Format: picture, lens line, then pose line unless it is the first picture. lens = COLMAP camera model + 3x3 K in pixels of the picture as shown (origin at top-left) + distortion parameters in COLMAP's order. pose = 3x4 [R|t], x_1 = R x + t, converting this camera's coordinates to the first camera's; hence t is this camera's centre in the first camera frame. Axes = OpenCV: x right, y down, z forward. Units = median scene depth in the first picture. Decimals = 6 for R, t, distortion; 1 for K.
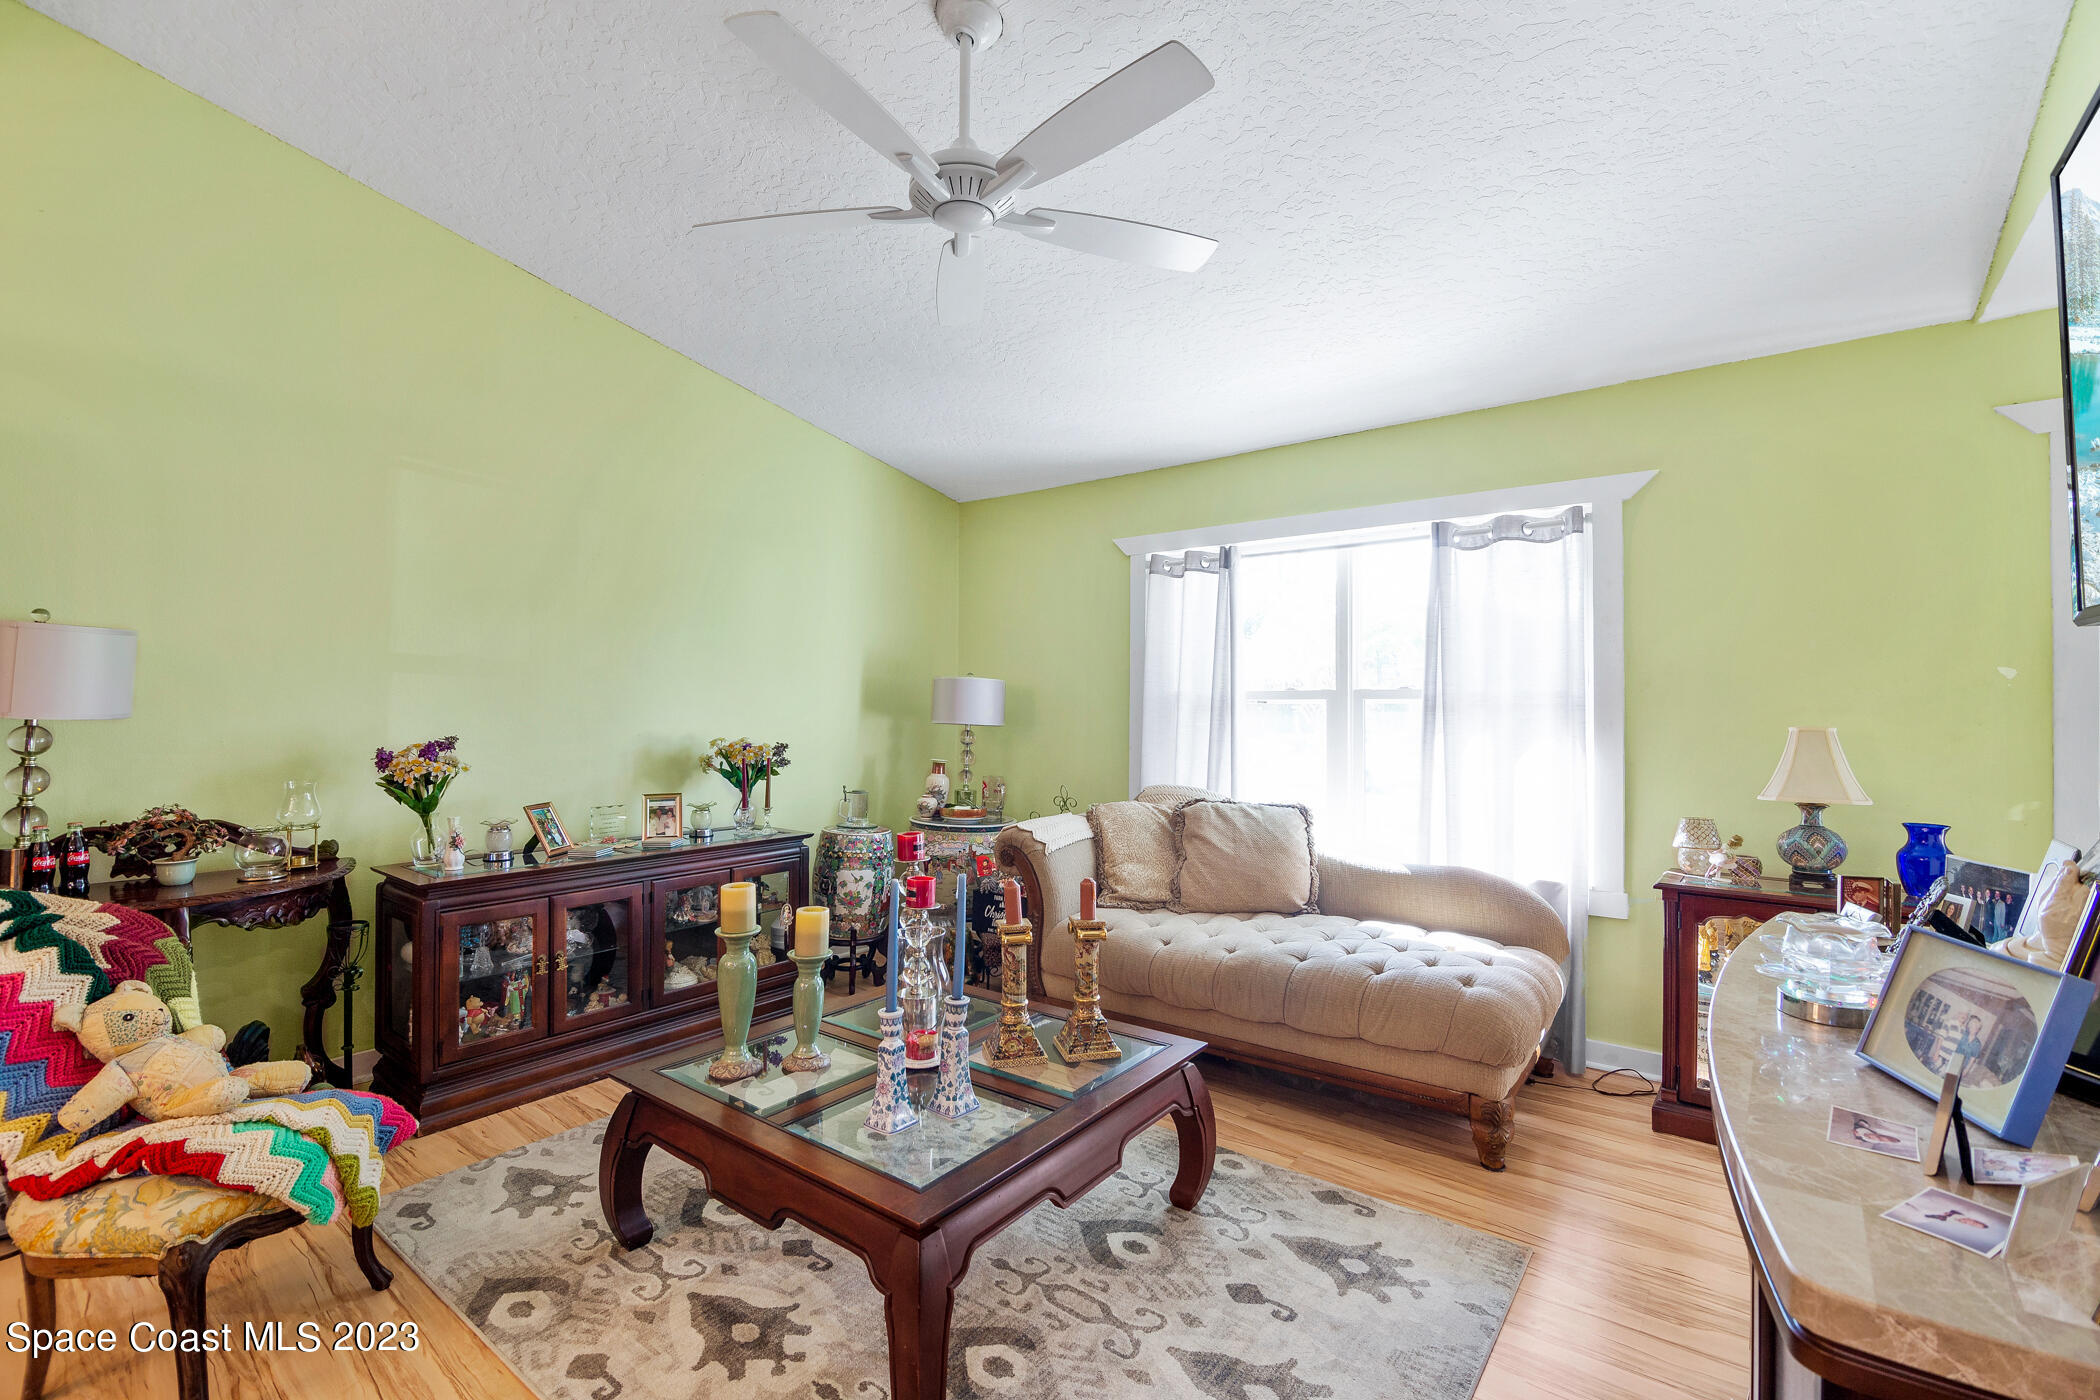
lens RADIAL K [[911.8, 0, 1058.1], [0, 911.8, 700.6], [0, 0, 1]] dist [-0.011148, -0.000335]
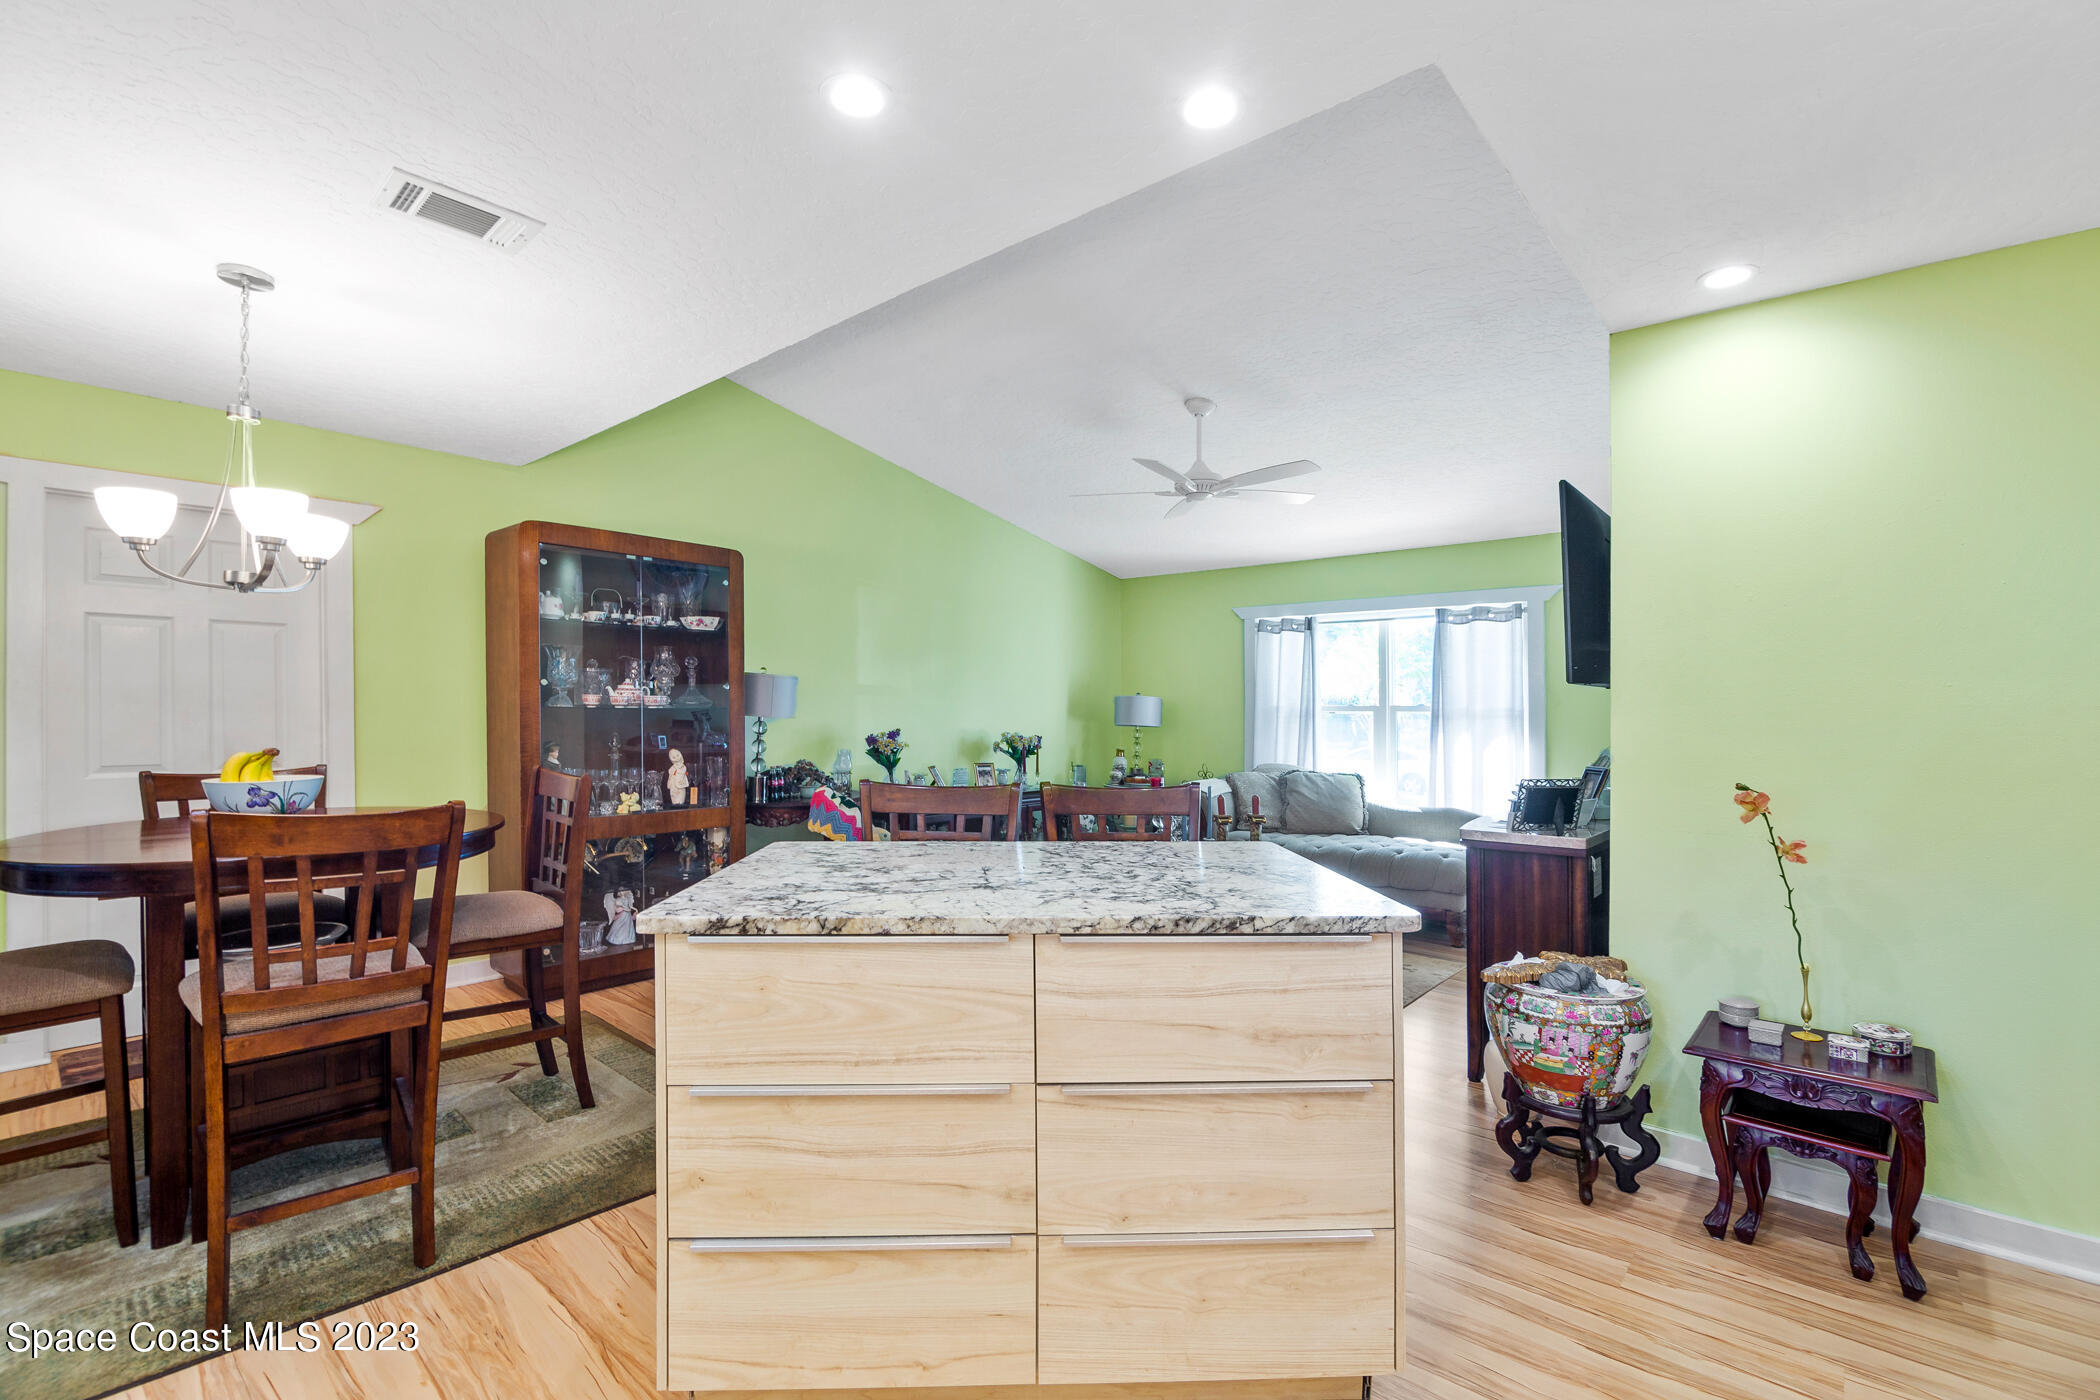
lens RADIAL K [[929.4, 0, 1007.2], [0, 929.4, 674.7], [0, 0, 1]] dist [0.000477, -0.000046]
pose [[0.994968, 0.002072, -0.100170, -0.209794], [-0.005456, 0.999423, -0.033519, -0.008326], [0.100043, 0.033897, 0.994406, -0.793775]]
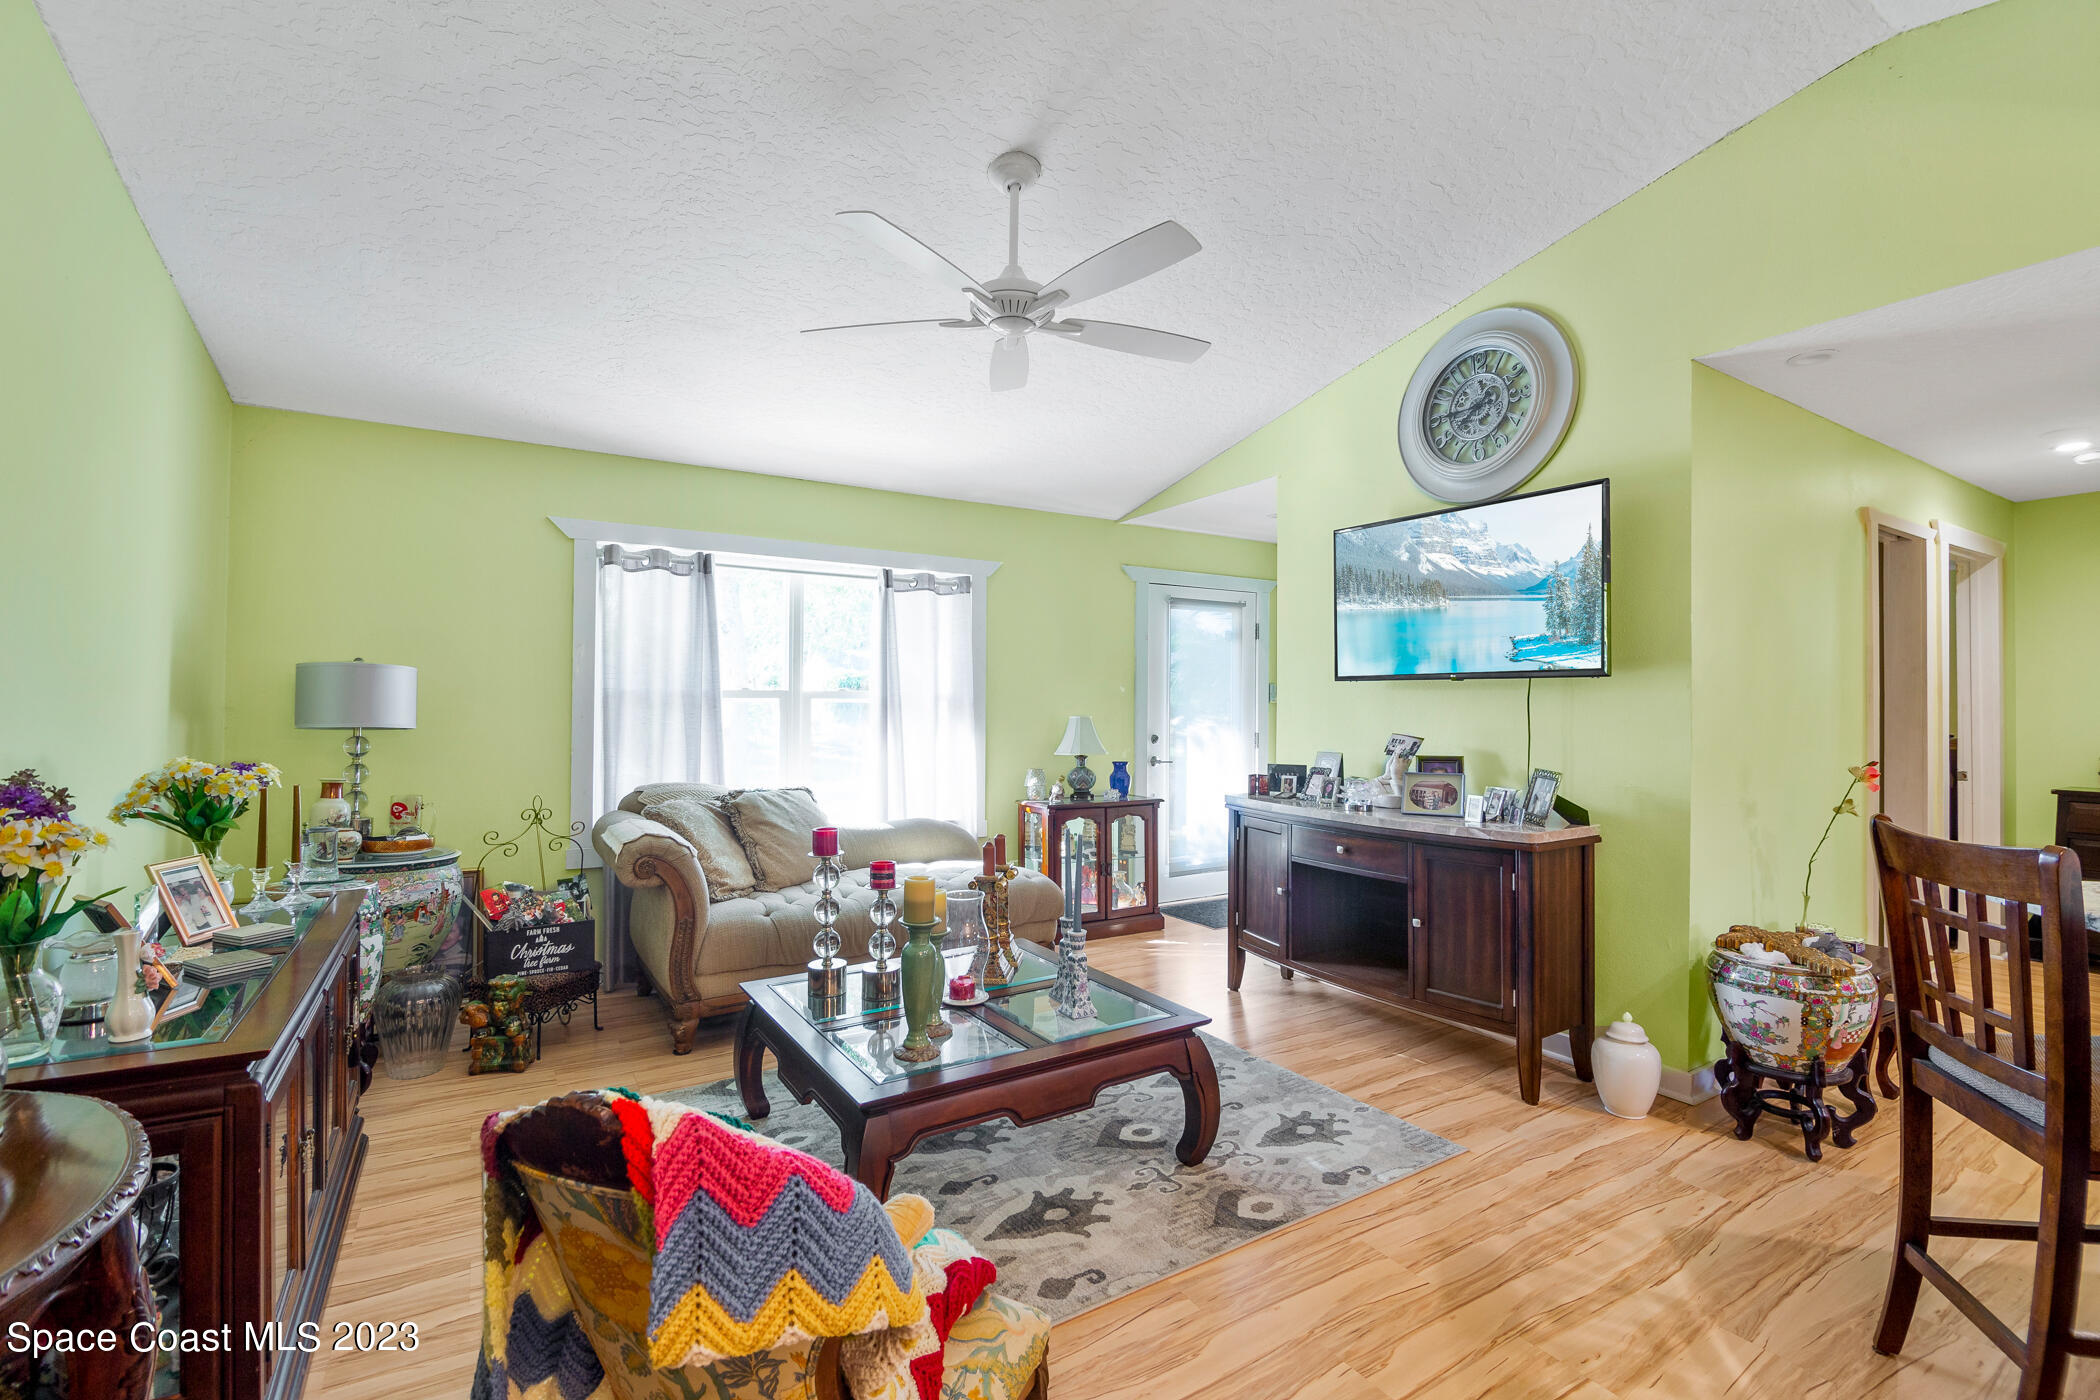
lens RADIAL K [[911.8, 0, 1047.2], [0, 911.8, 692.7], [0, 0, 1]] dist [-0.010778, -0.000063]
pose [[0.351537, 0.009885, 0.936122, -0.756239], [-0.010882, 0.999920, -0.006472, -0.004956], [-0.936111, -0.007912, 0.351617, 0.287224]]
